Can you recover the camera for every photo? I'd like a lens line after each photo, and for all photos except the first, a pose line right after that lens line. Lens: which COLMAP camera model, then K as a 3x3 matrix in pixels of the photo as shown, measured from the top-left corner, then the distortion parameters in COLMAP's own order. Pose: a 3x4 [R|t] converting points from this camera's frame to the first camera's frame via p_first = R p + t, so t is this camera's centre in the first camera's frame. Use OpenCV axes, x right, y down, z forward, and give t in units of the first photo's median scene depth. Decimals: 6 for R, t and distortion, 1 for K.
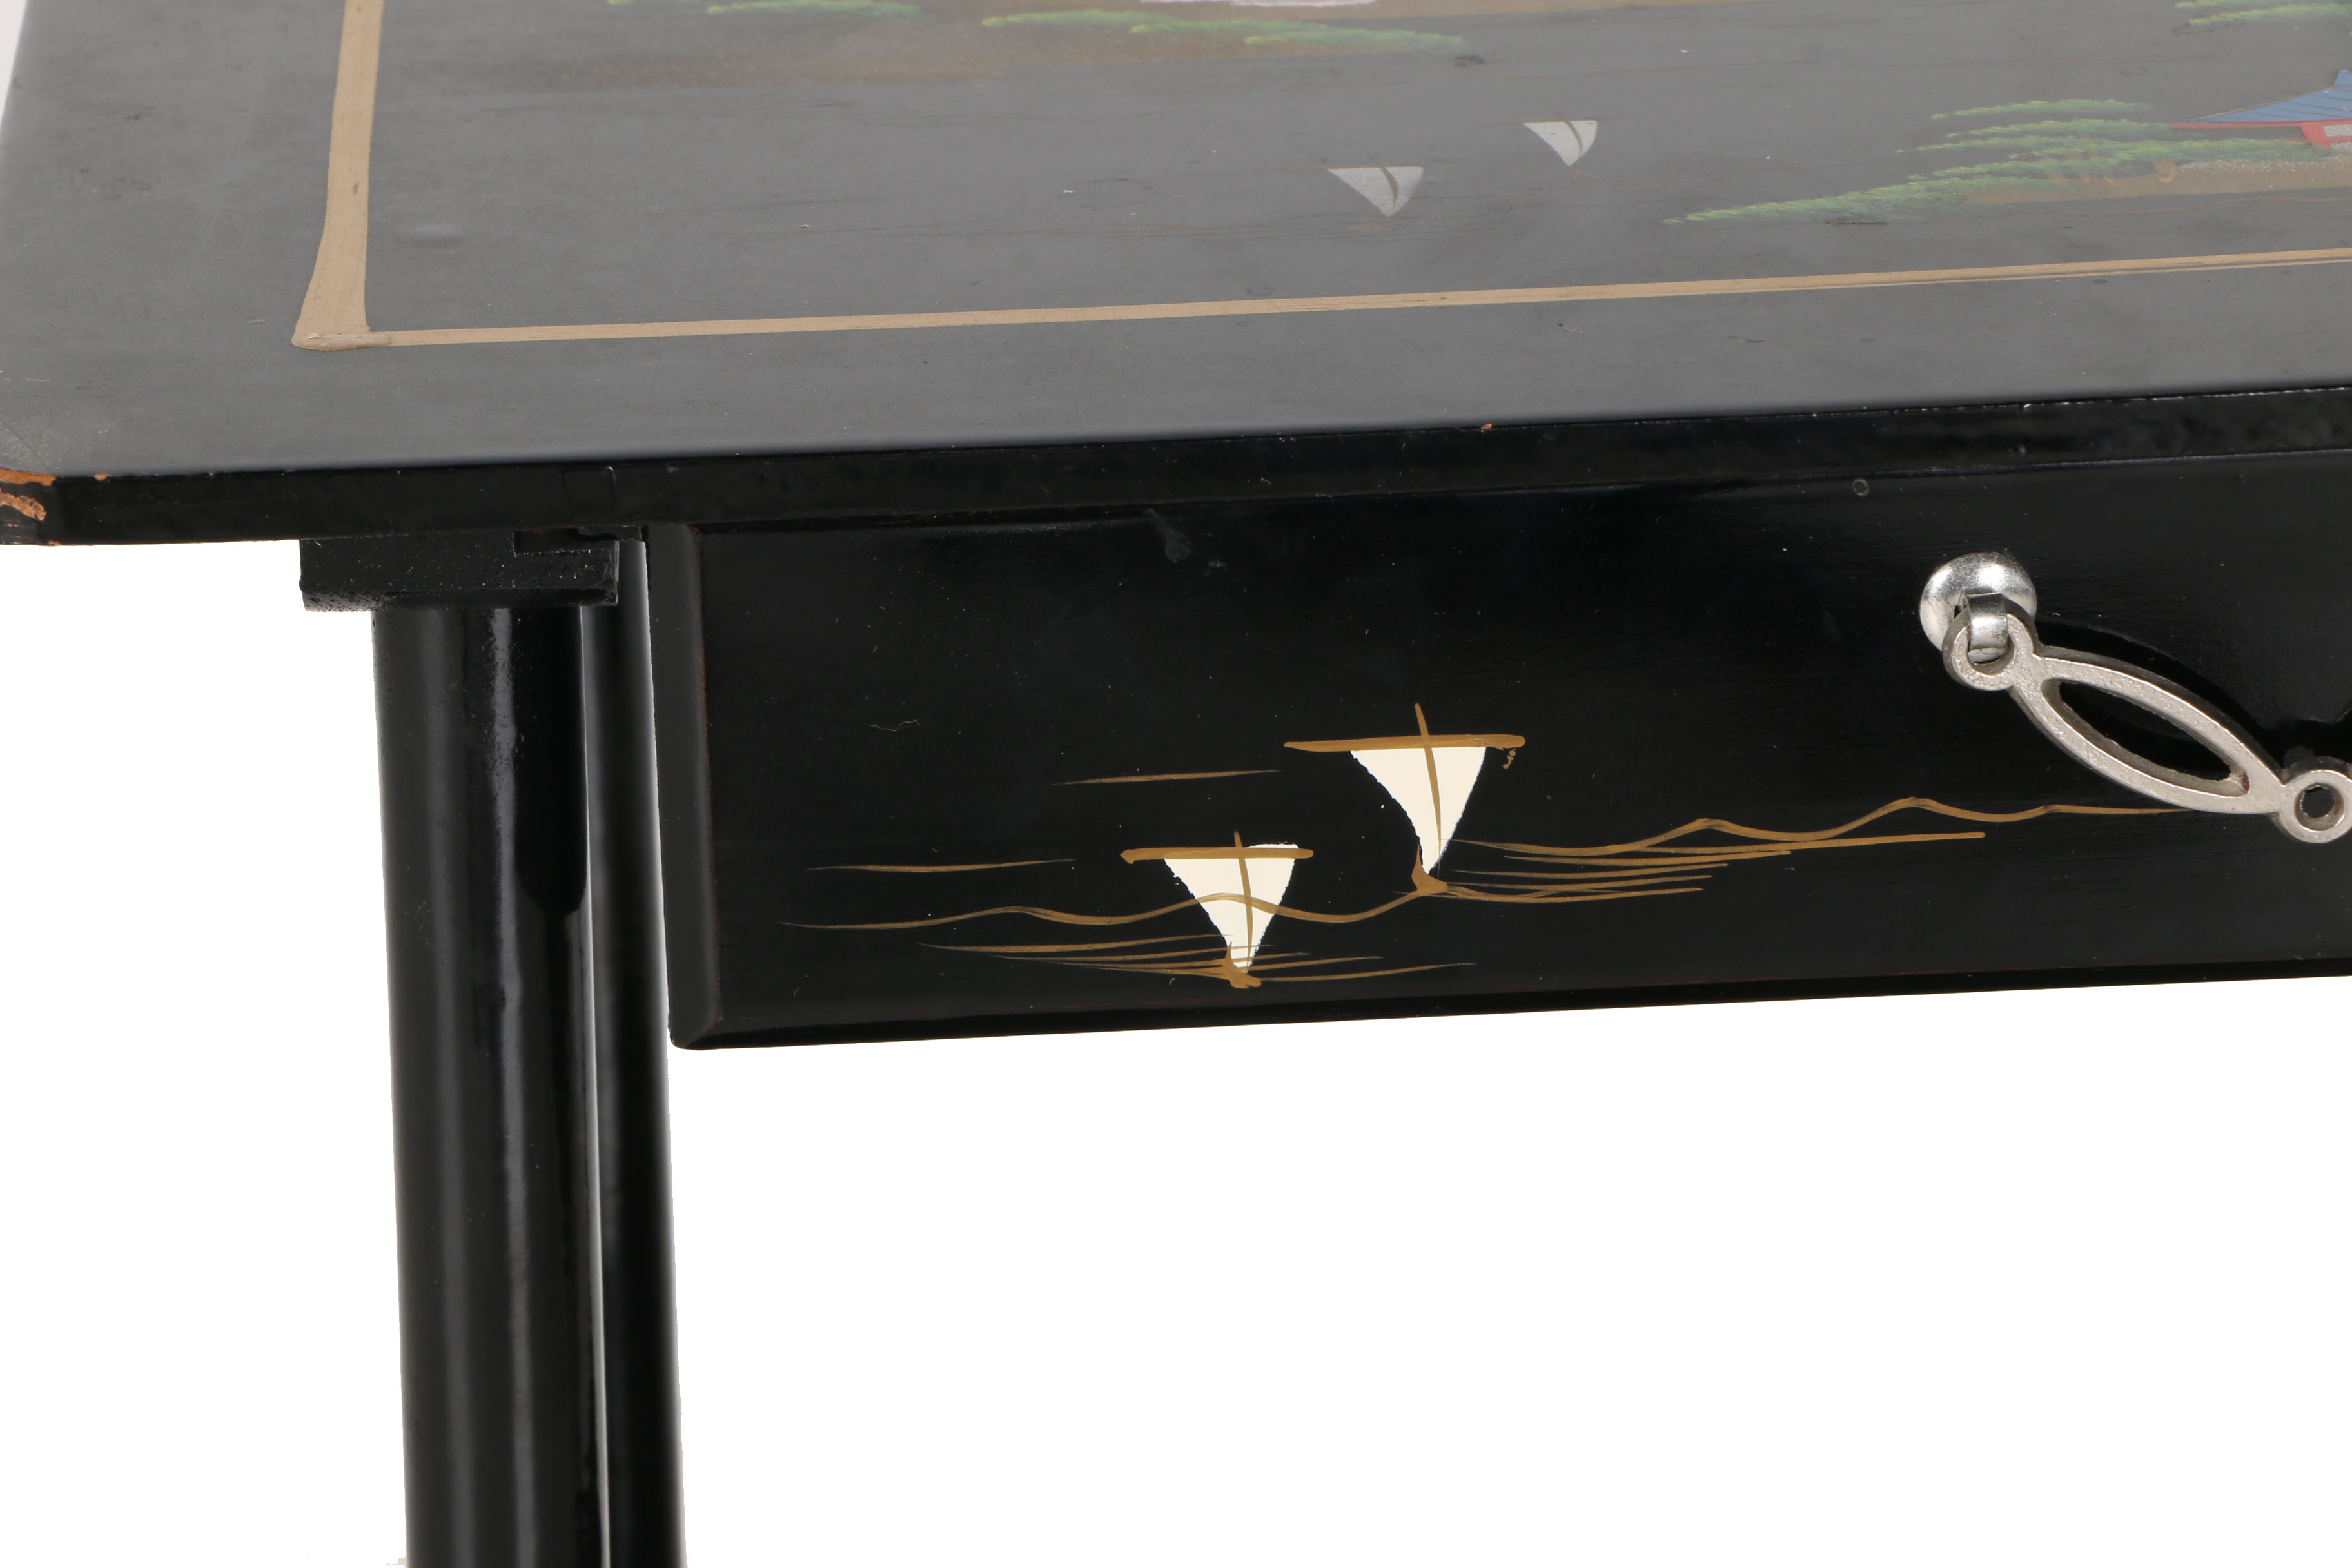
lens RADIAL K [[9138.5, 0, 1176.0], [0, 9138.5, 784.0], [0, 0, 1]] dist [0.671221, 1.852653]
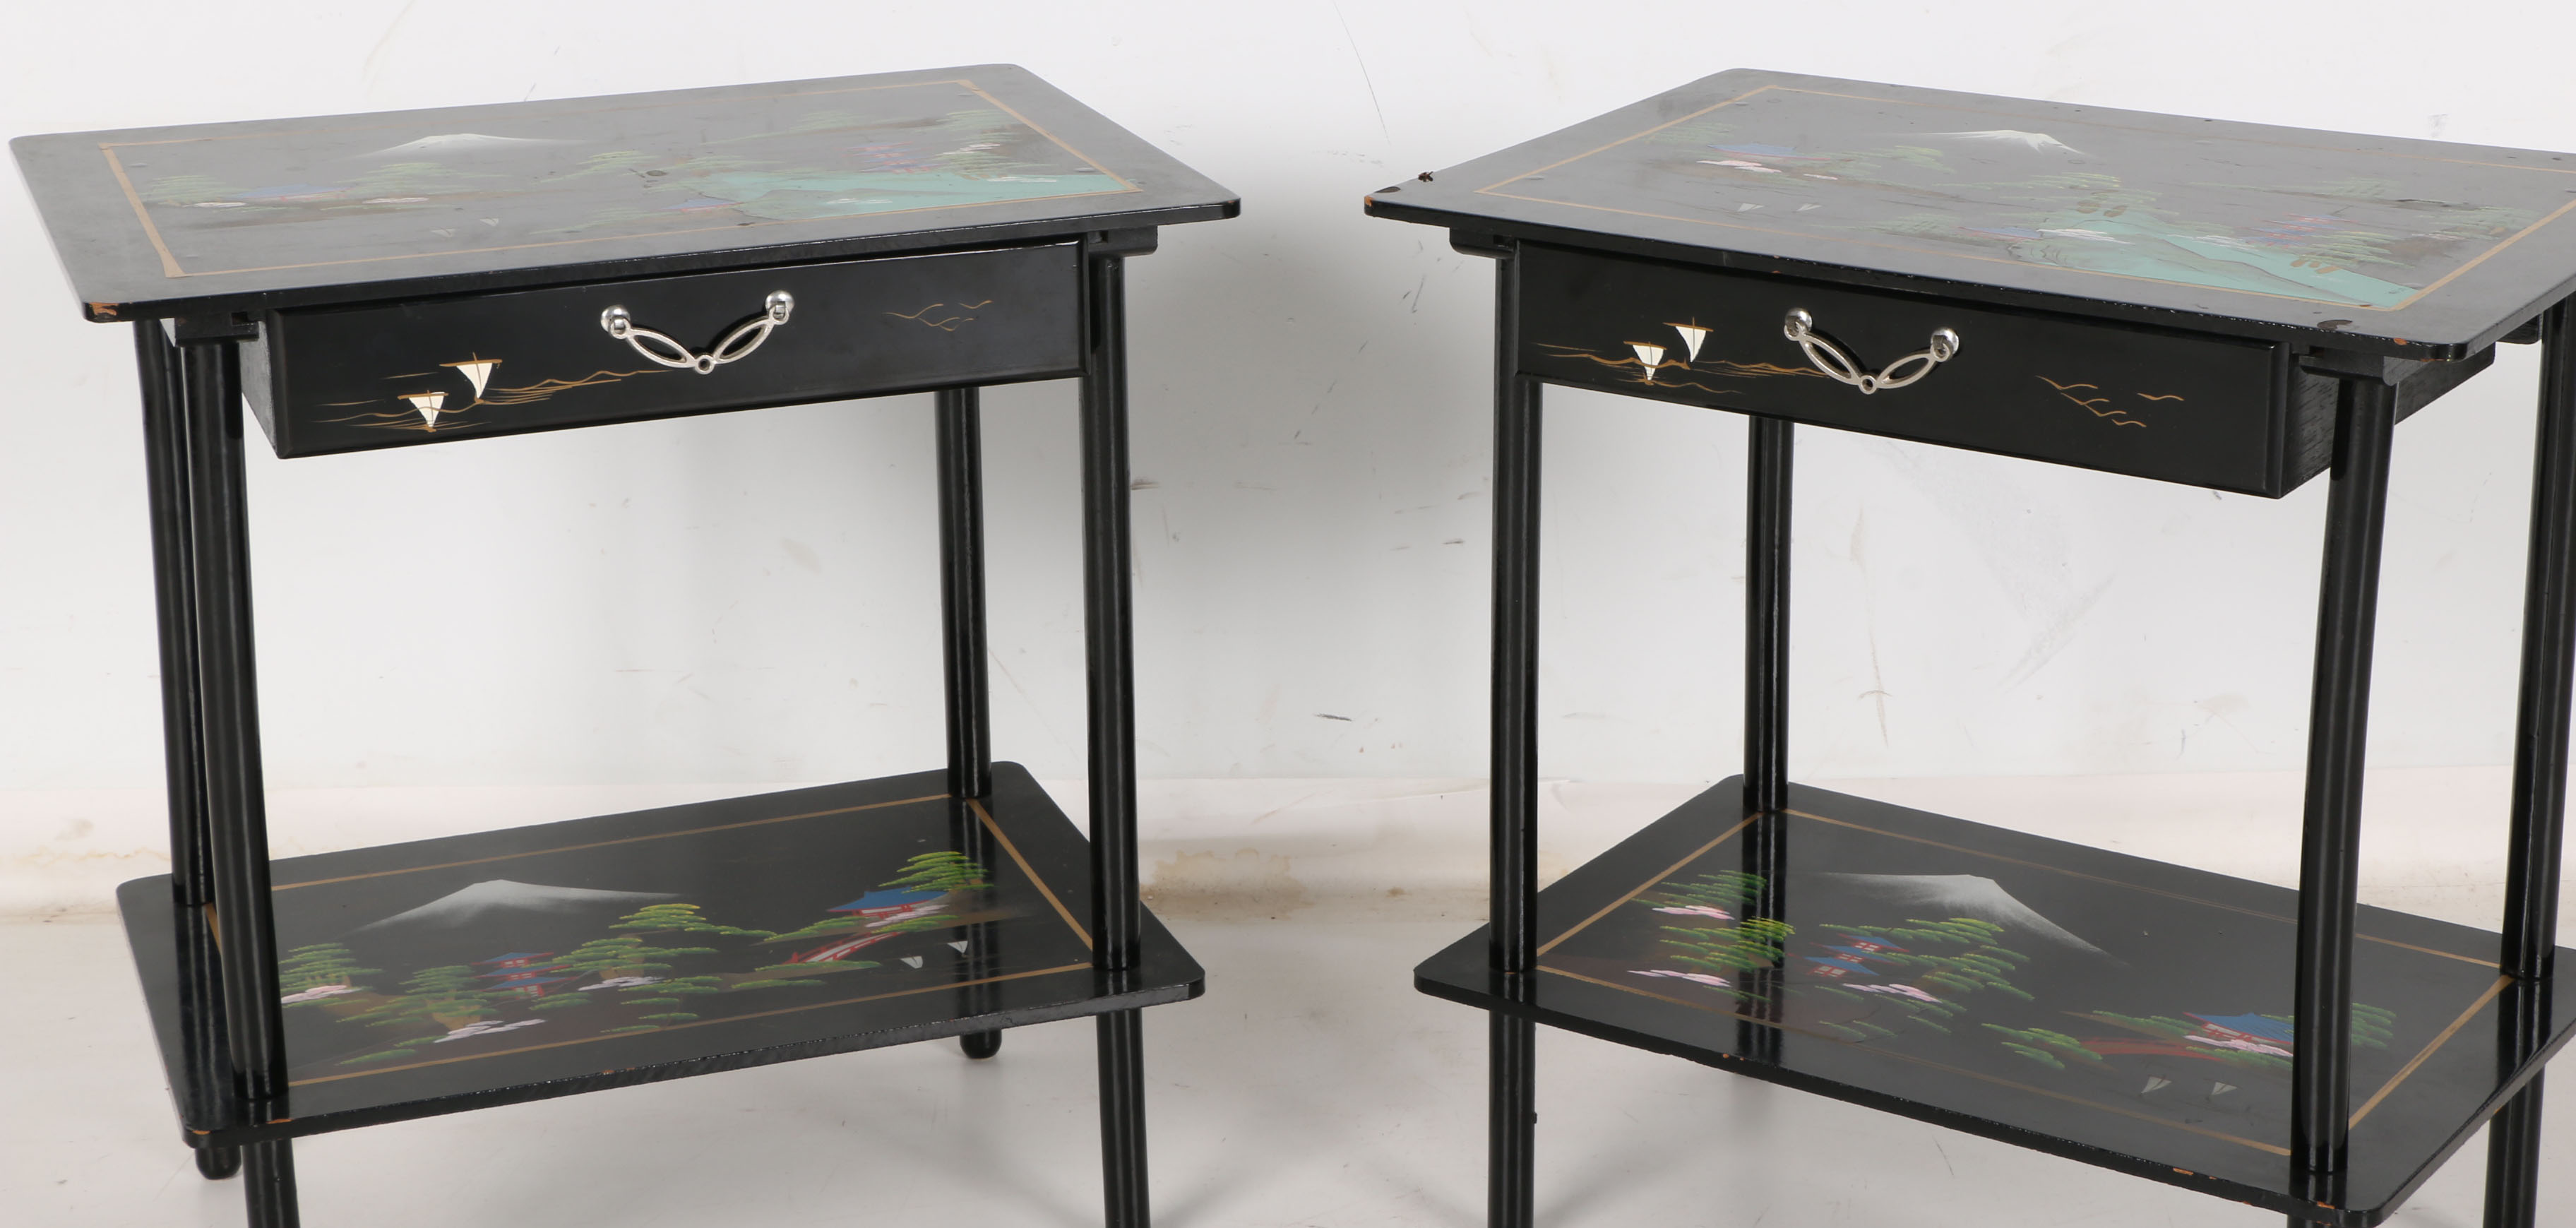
lens RADIAL K [[4372.6, 0, 1277.7], [0, 4372.6, 432.3], [0, 0, 1]] dist [0.133091, 0.268882]
pose [[0.955940, -0.066734, 0.285878, -0.181622], [0.100605, 0.989320, -0.105470, 0.254305], [-0.275786, 0.129584, 0.952444, -0.862692]]
